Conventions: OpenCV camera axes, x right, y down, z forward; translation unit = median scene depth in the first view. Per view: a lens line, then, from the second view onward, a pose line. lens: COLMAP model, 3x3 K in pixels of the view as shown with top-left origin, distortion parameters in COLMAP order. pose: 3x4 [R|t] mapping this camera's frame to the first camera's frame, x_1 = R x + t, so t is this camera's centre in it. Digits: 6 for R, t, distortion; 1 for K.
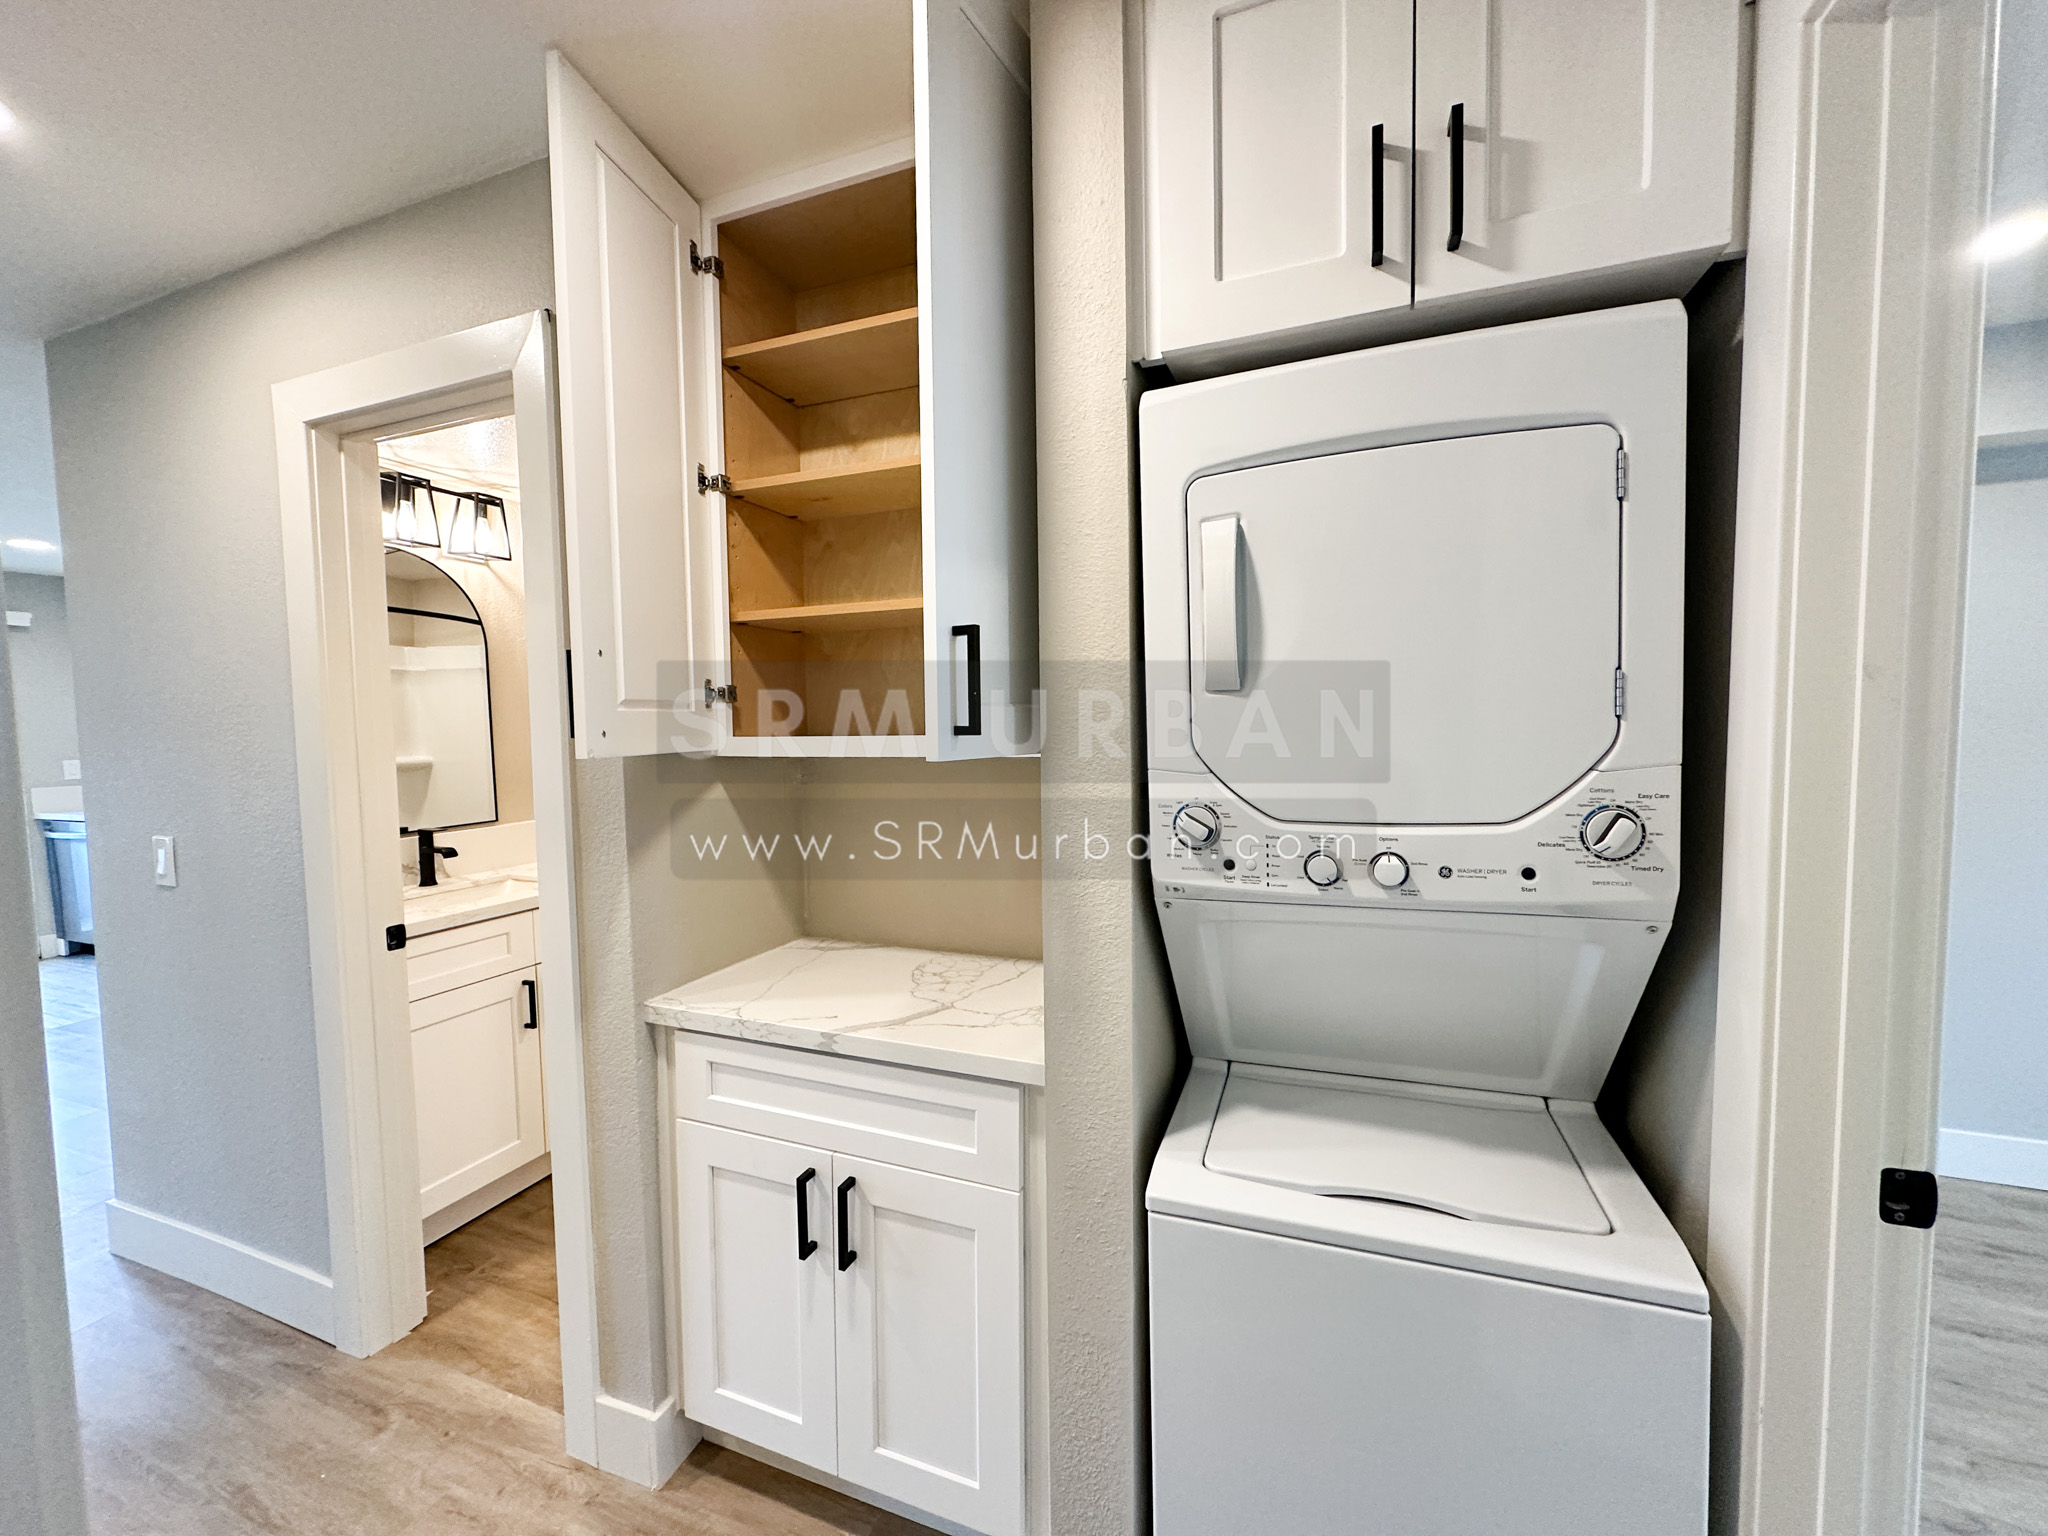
lens RADIAL K [[810.8, 0, 1036.7], [0, 810.8, 774.6], [0, 0, 1]] dist [-0.001859, 0.000706]
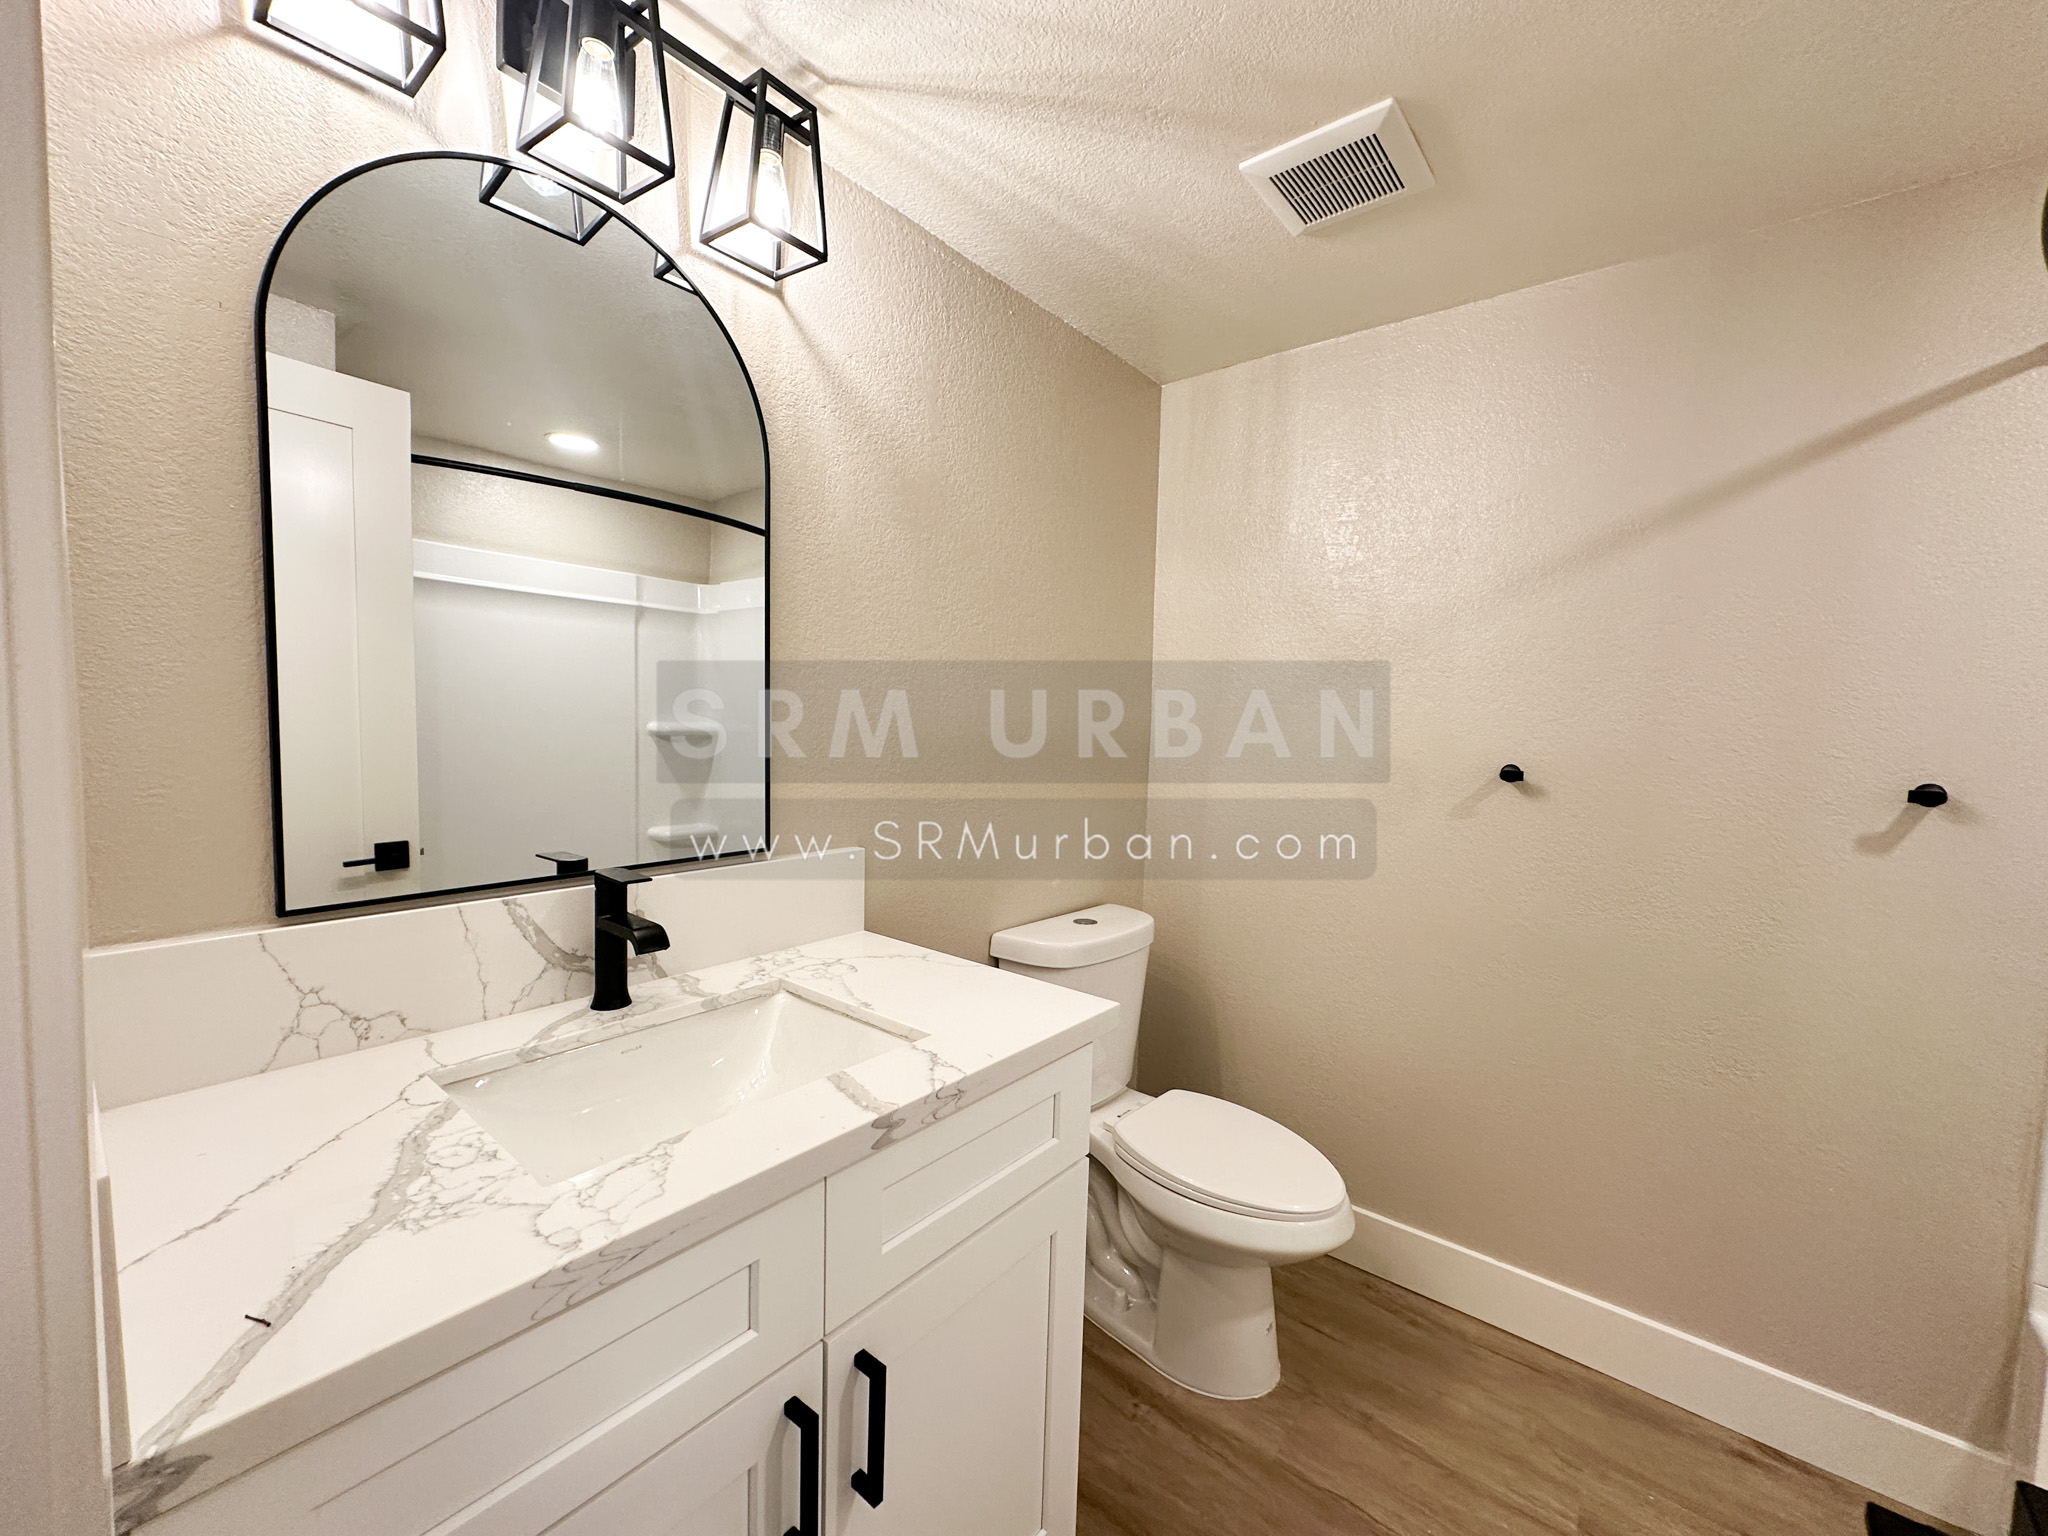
lens RADIAL K [[810.8, 0, 1024.2], [0, 810.8, 769.8], [0, 0, 1]] dist [-0.001859, 0.000706]
pose [[0.948092, 0.052597, -0.313616, -0.424356], [-0.055186, 0.998476, 0.000622, 0.003035], [0.313171, 0.016718, 0.949550, 0.668072]]
